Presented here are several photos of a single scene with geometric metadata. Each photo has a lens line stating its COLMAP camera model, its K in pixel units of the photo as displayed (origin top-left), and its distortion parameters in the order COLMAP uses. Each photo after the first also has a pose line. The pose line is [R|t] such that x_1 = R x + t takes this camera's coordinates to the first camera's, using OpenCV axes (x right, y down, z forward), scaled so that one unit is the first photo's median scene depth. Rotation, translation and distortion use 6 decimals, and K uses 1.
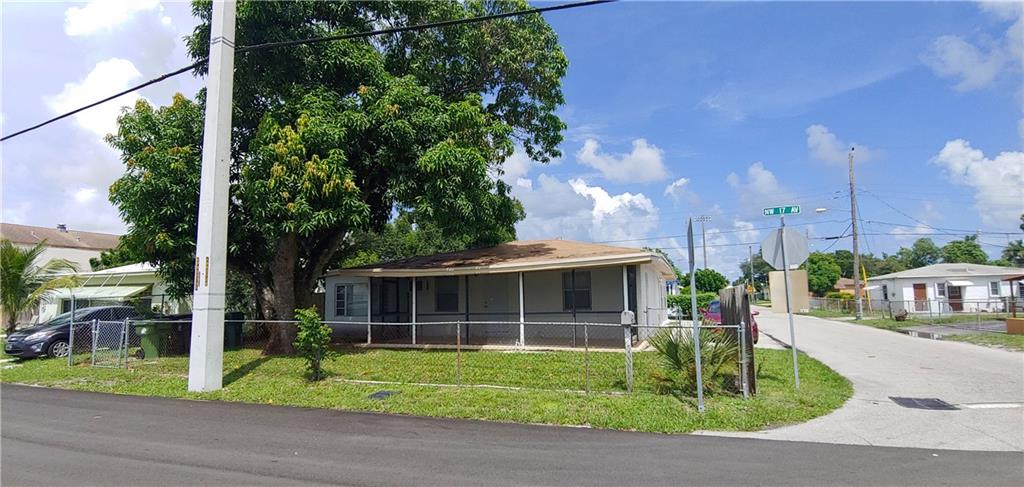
lens RADIAL K [[510.9, 0, 512.0], [0, 510.9, 243.5], [0, 0, 1]] dist [-0.005140, -0.012408]
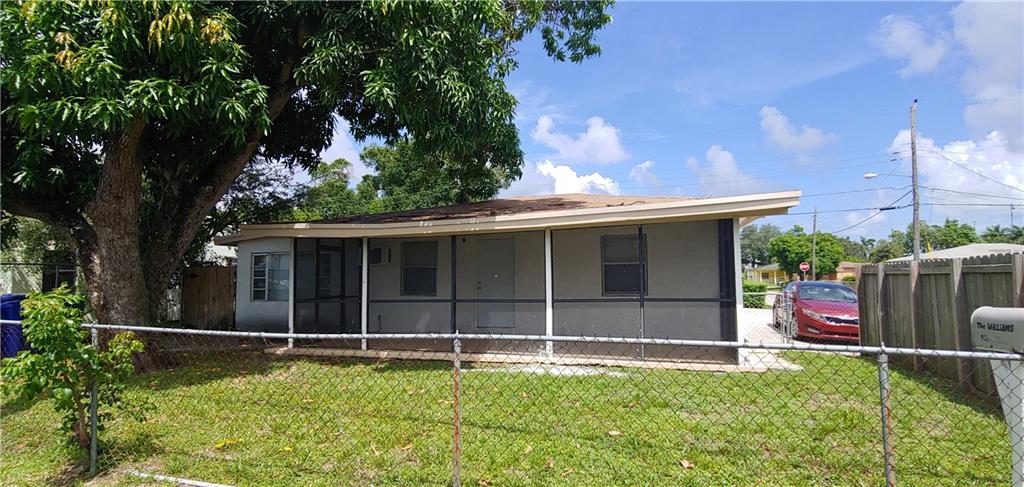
lens RADIAL K [[510.9, 0, 512.0], [0, 510.9, 243.5], [0, 0, 1]] dist [-0.005140, -0.012408]
pose [[0.998402, 0.012335, 0.055152, -0.057186], [-0.014363, 0.999230, 0.036522, 0.051589], [-0.054659, -0.037255, 0.997810, 0.429657]]
